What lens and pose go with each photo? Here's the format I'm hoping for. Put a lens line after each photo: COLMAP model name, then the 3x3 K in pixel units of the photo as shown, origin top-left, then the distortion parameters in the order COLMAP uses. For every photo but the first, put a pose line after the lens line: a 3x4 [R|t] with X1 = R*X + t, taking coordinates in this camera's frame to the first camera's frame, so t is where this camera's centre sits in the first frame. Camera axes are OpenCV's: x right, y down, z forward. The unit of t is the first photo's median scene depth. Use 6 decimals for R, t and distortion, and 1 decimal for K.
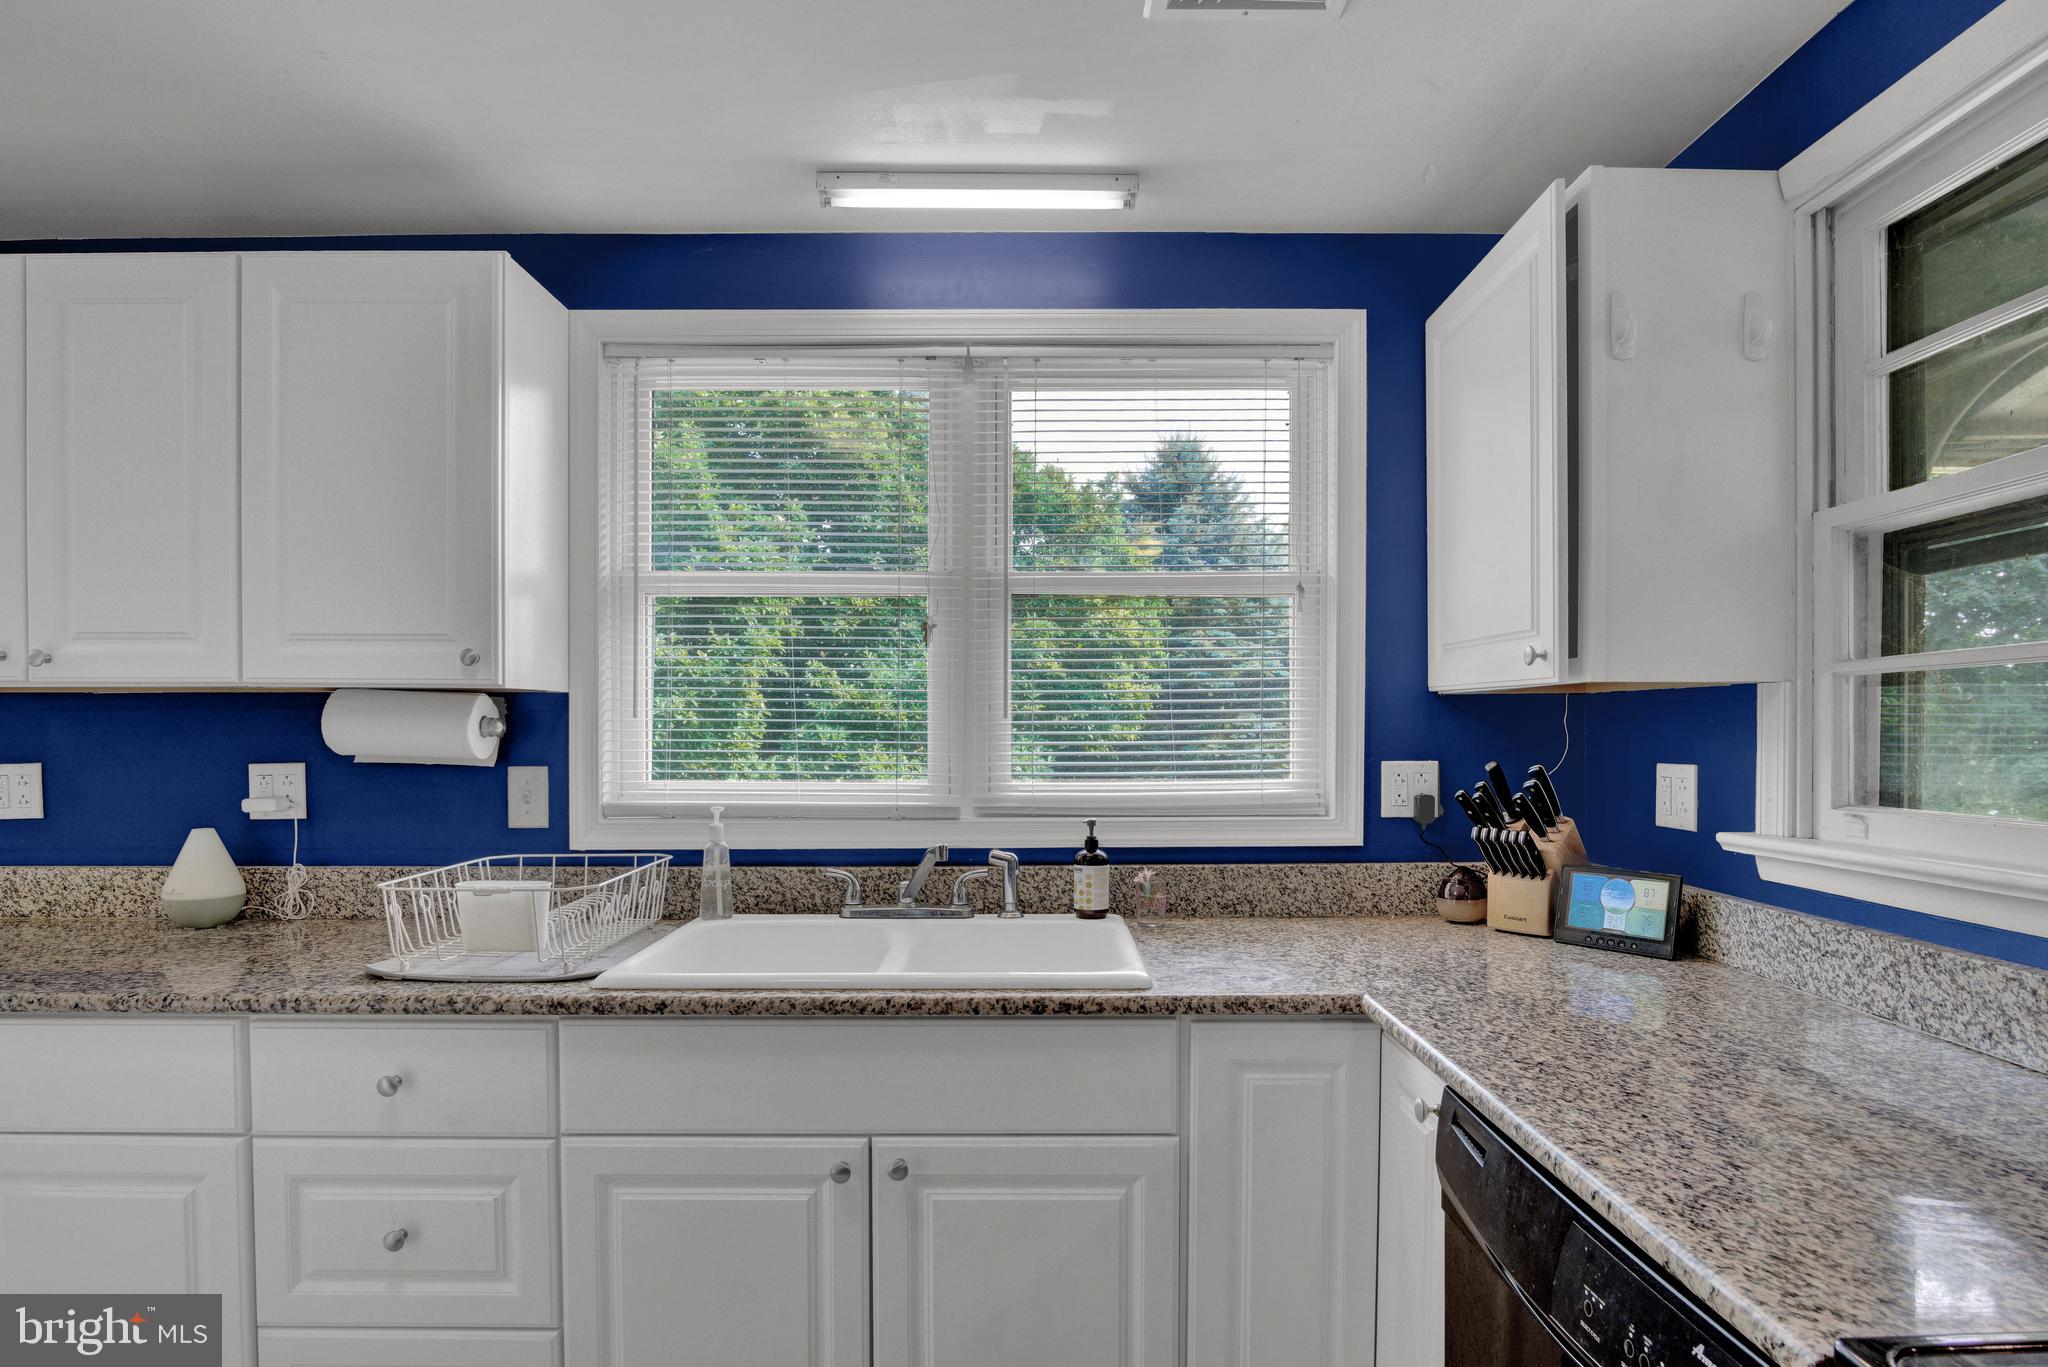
lens RADIAL K [[1106.1, 0, 1026.0], [0, 1106.1, 739.8], [0, 0, 1]] dist [-0.026934, 0.001050]
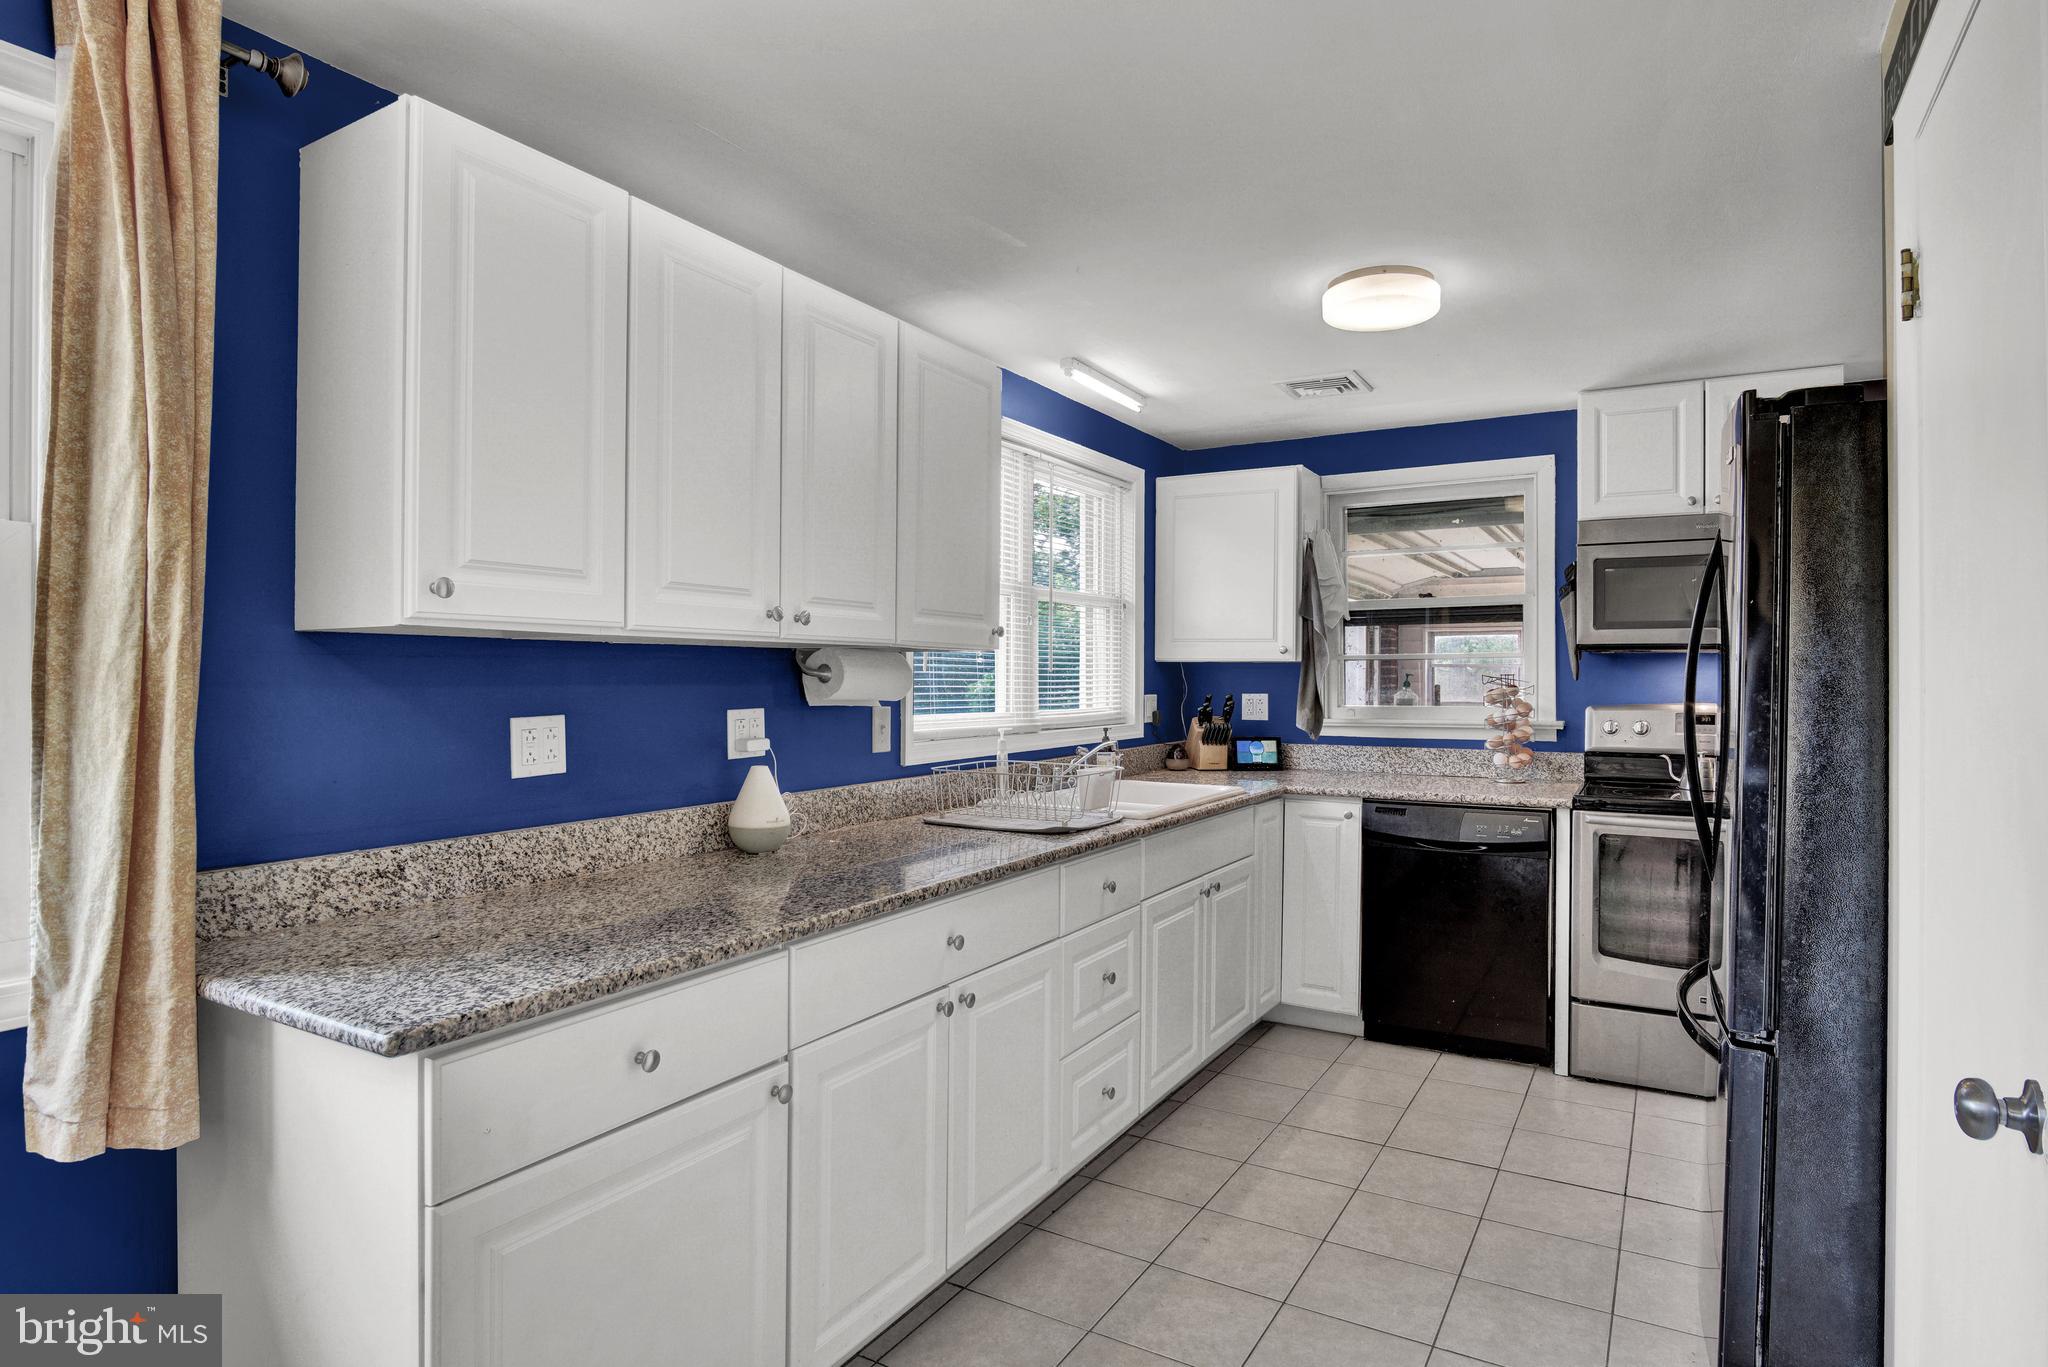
lens RADIAL K [[1091.0, 0, 1029.7], [0, 1091.0, 680.8], [0, 0, 1]] dist [-0.027263, 0.002429]
pose [[0.518581, -0.001125, 0.855028, -1.526050], [0.009714, 0.999942, -0.004576, 0.001696], [-0.854973, 0.010679, 0.518562, 0.167364]]
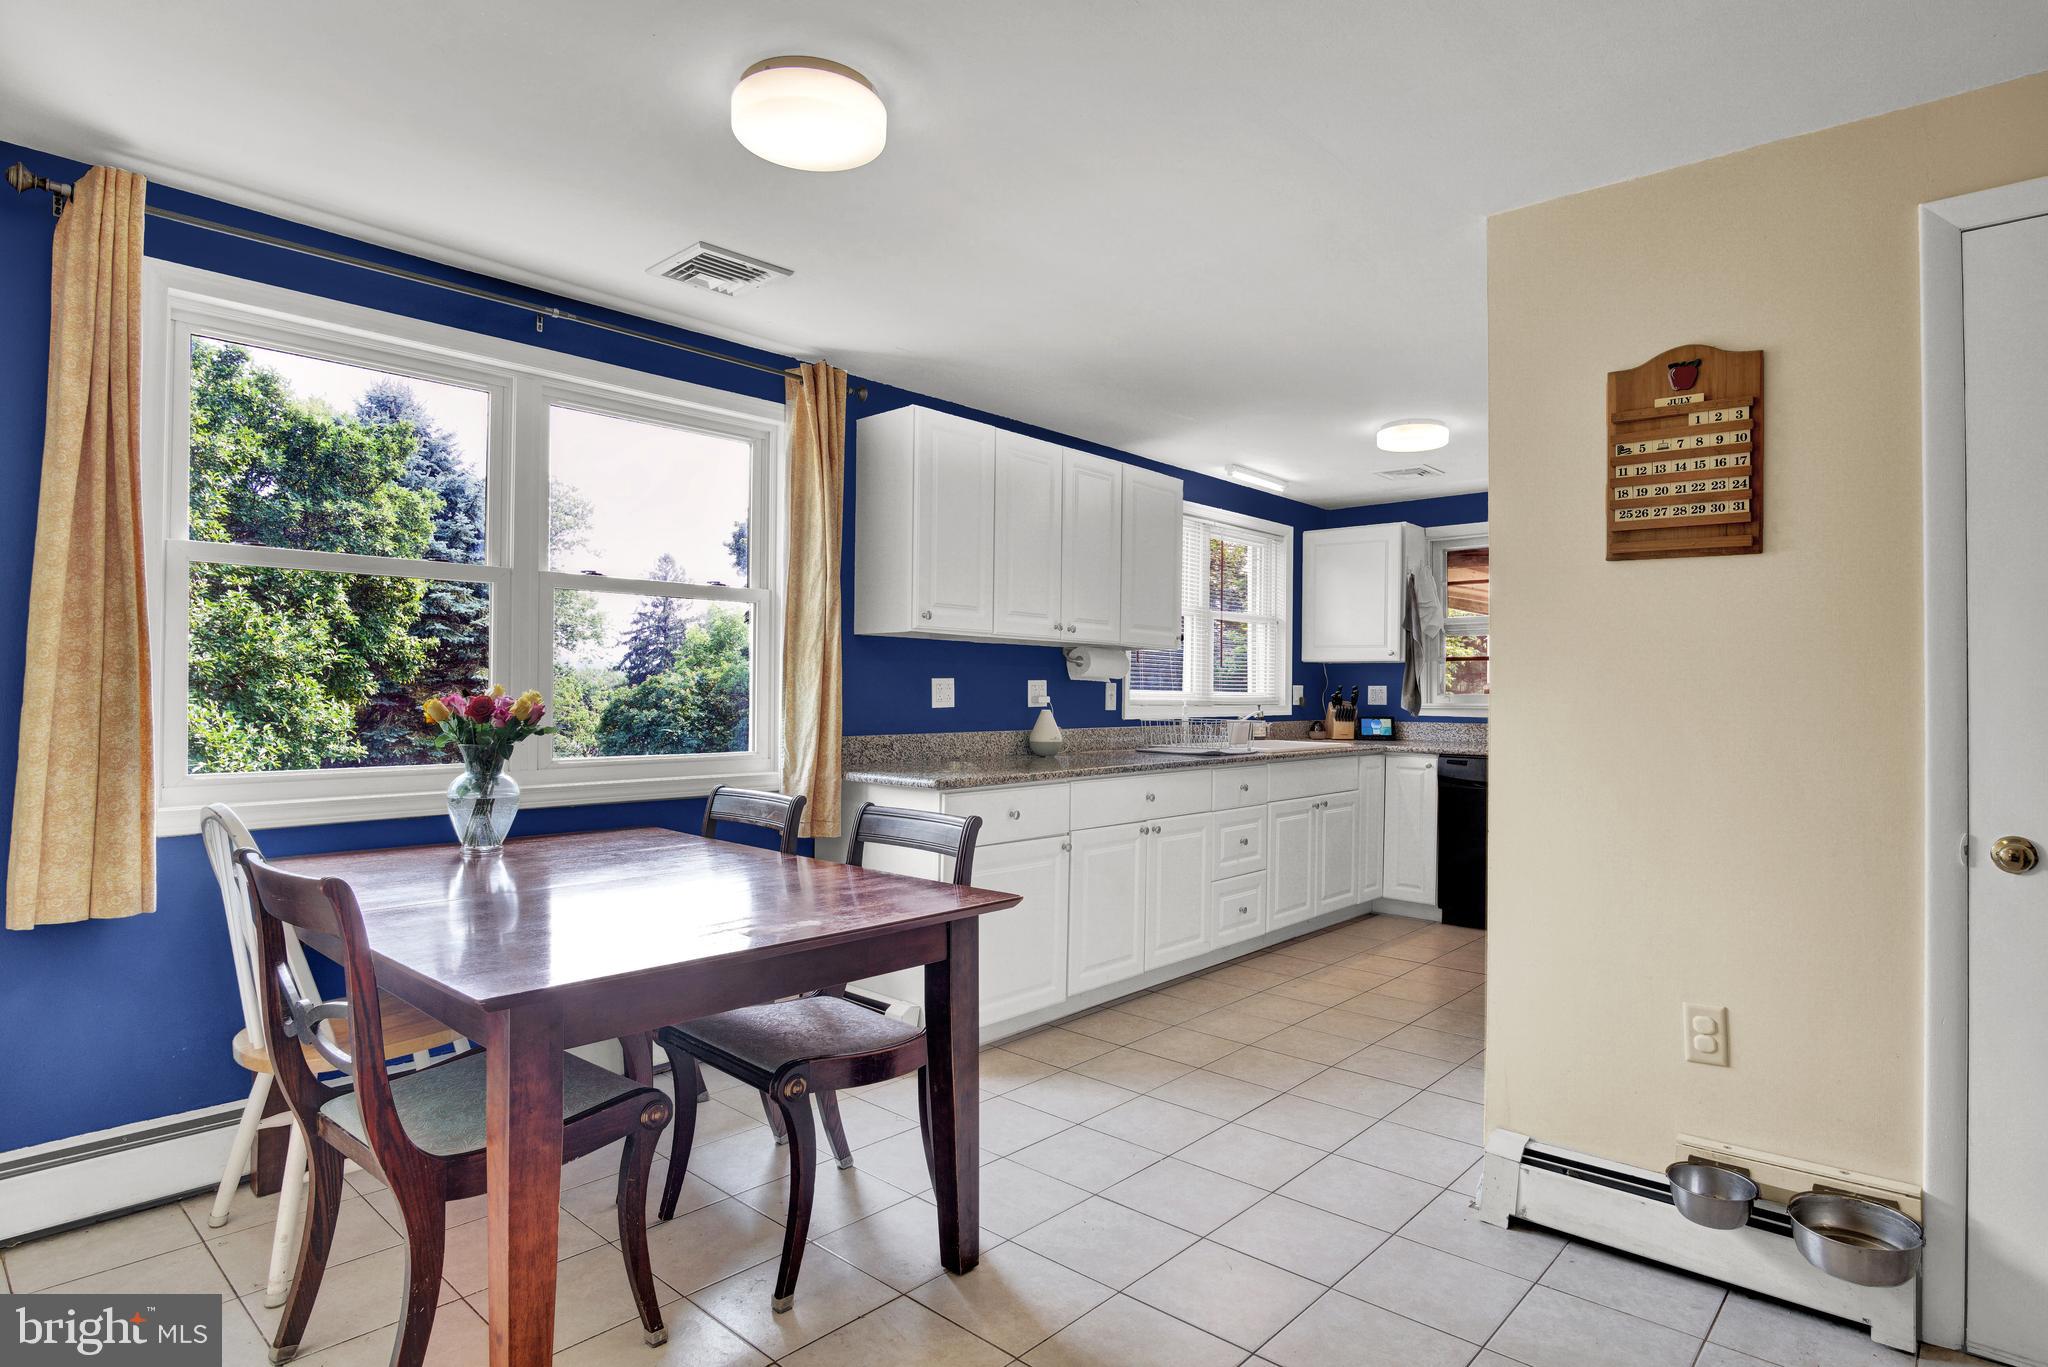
lens RADIAL K [[1091.0, 0, 1029.7], [0, 1091.0, 680.8], [0, 0, 1]] dist [-0.027263, 0.002429]
pose [[0.677764, 0.016439, 0.735095, -2.268306], [0.000062, 0.999749, -0.022415, 0.074053], [-0.735279, 0.015238, 0.677593, -0.403534]]
